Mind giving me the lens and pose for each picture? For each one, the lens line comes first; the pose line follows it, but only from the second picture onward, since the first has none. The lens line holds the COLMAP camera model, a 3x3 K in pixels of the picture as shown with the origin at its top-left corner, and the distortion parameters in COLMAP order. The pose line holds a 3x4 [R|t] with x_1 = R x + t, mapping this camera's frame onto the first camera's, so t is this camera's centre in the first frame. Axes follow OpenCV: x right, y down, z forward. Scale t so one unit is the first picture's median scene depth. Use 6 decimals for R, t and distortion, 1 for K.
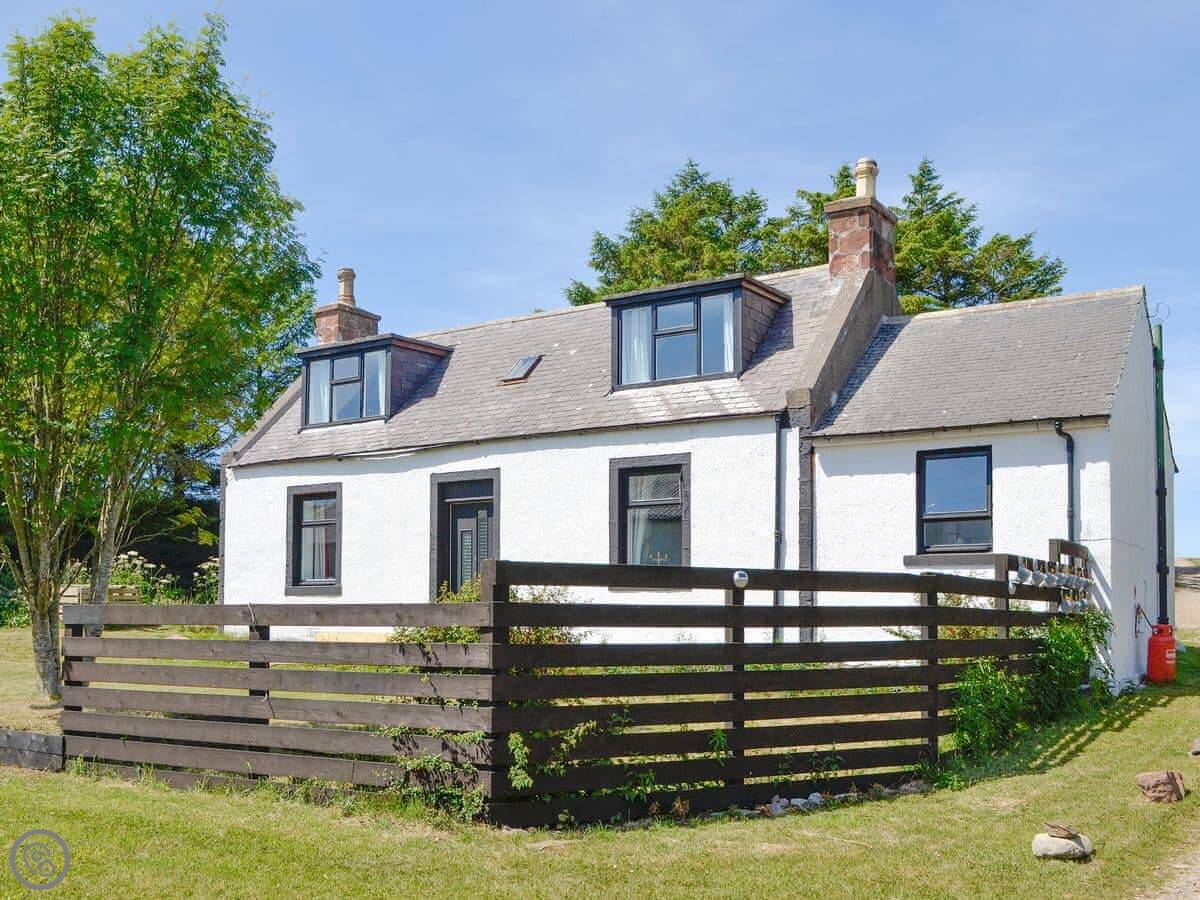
lens RADIAL K [[2026.3, 0, 600.0], [0, 2026.3, 450.0], [0, 0, 1]] dist [-0.184261, 0.082527]
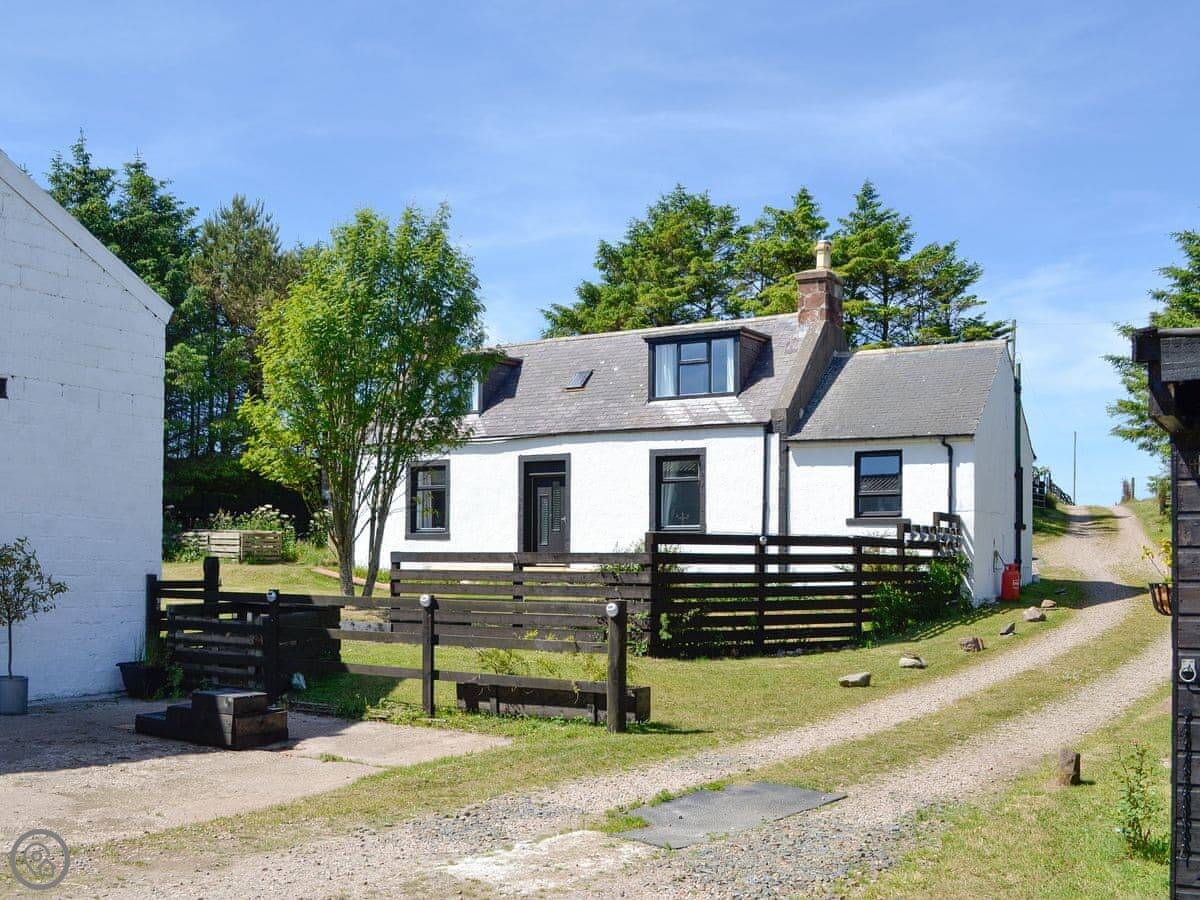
lens RADIAL K [[2026.3, 0, 600.0], [0, 2026.3, 450.0], [0, 0, 1]] dist [-0.184261, 0.082527]
pose [[0.999651, 0.005872, 0.025772, -0.078272], [-0.006722, 0.999432, 0.033031, -0.049447], [-0.025563, -0.033193, 0.999122, -0.540721]]
